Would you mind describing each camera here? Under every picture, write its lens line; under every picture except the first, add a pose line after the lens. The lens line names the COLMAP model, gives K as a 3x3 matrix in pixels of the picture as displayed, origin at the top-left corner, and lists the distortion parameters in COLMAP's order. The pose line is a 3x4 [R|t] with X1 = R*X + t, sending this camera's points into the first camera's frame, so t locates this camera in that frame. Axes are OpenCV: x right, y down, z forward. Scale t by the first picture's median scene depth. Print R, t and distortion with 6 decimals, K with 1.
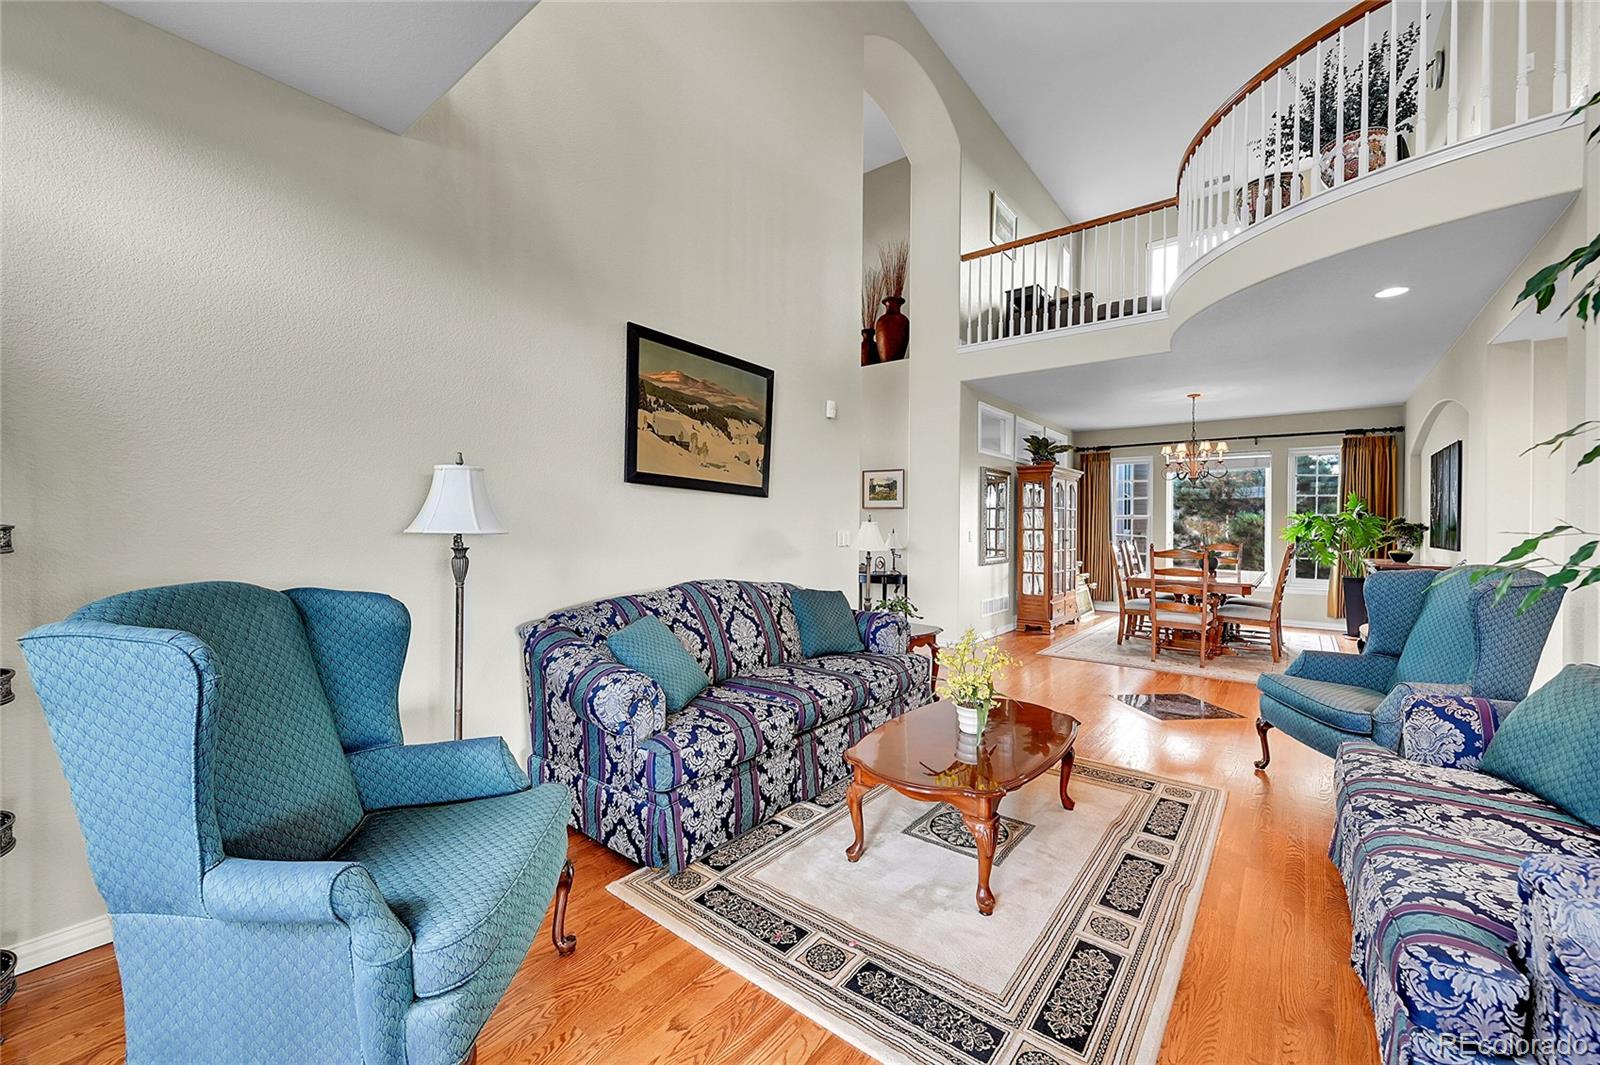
lens RADIAL K [[626.0, 0, 798.6], [0, 626.0, 527.5], [0, 0, 1]] dist [-0.002441, 0.000404]
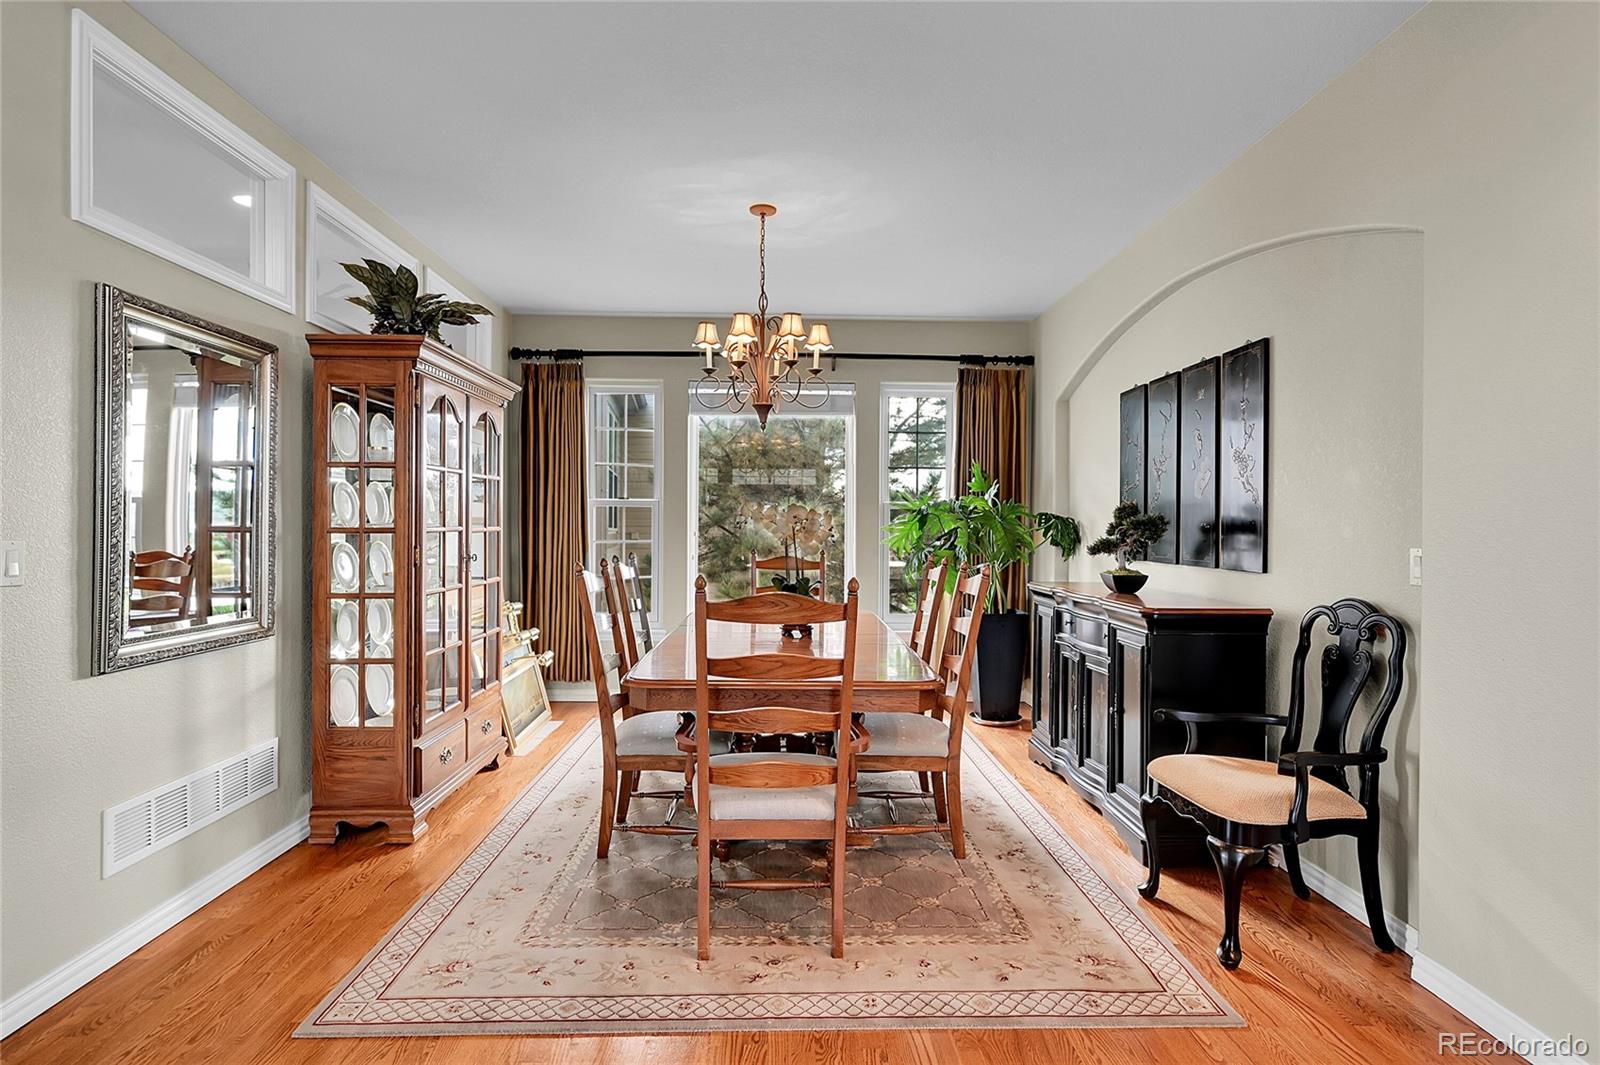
lens RADIAL K [[839.6, 0, 800.0], [0, 839.6, 532.5], [0, 0, 1]] dist [0.000186, 0.000364]
pose [[0.761664, -0.007553, 0.647928, 0.262025], [0.001476, 0.999950, 0.009921, -0.000230], [-0.647971, -0.006600, 0.761637, 0.509791]]
